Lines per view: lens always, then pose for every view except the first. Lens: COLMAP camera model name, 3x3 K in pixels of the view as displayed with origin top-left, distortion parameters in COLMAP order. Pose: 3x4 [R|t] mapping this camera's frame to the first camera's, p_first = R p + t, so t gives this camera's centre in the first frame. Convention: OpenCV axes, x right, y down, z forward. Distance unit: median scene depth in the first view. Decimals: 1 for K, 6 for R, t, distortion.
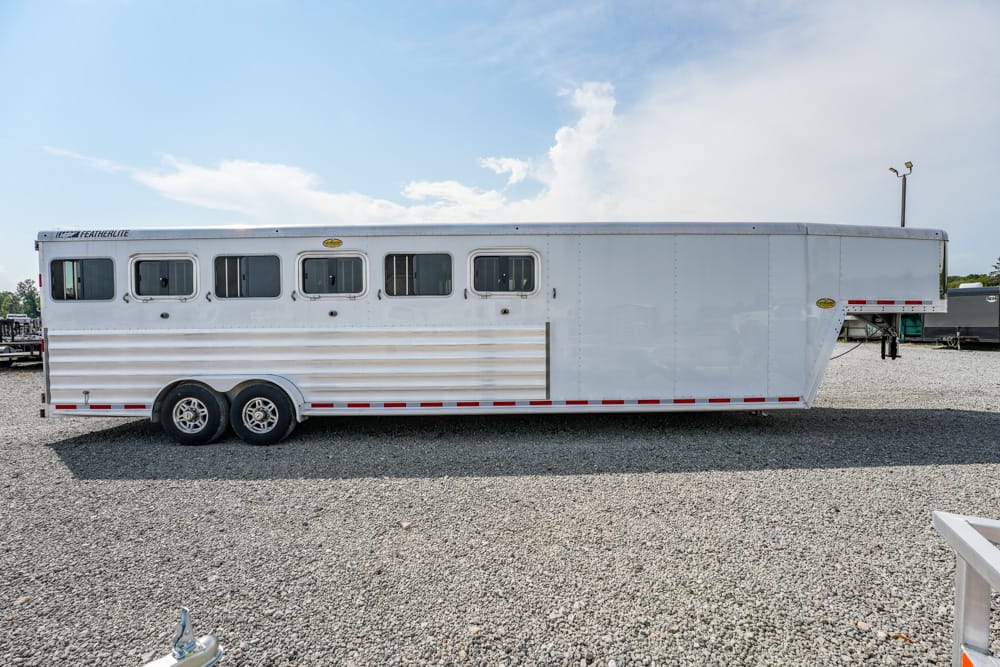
lens RADIAL K [[404.2, 0, 500.0], [0, 404.2, 333.5], [0, 0, 1]] dist [-0.012377, -0.000104]
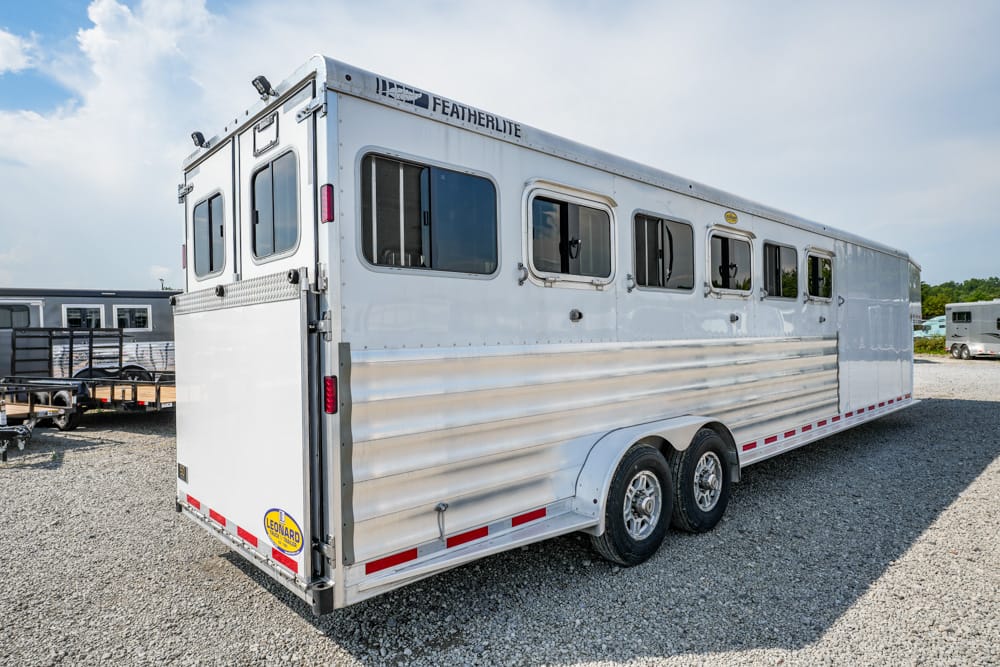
lens RADIAL K [[592.3, 0, 500.0], [0, 592.3, 333.5], [0, 0, 1]] dist [0.002051, 0.001419]
pose [[0.717846, 0.001239, 0.696201, -1.415002], [0.024543, 0.999332, -0.027085, -0.005122], [-0.695769, 0.036530, 0.717336, 0.545455]]
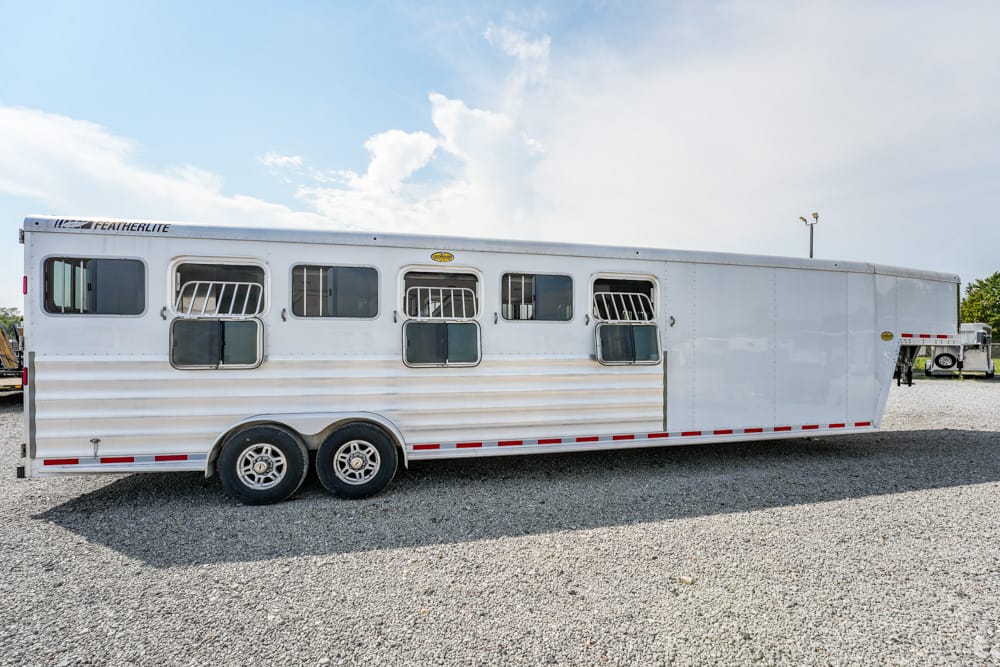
lens RADIAL K [[423.0, 0, 500.6], [0, 423.0, 349.7], [0, 0, 1]] dist [-0.019843, 0.000603]
pose [[0.977357, 0.010715, 0.211324, -0.480040], [-0.005524, 0.999669, -0.025137, -0.004023], [-0.211524, 0.023400, 0.977093, 0.098050]]
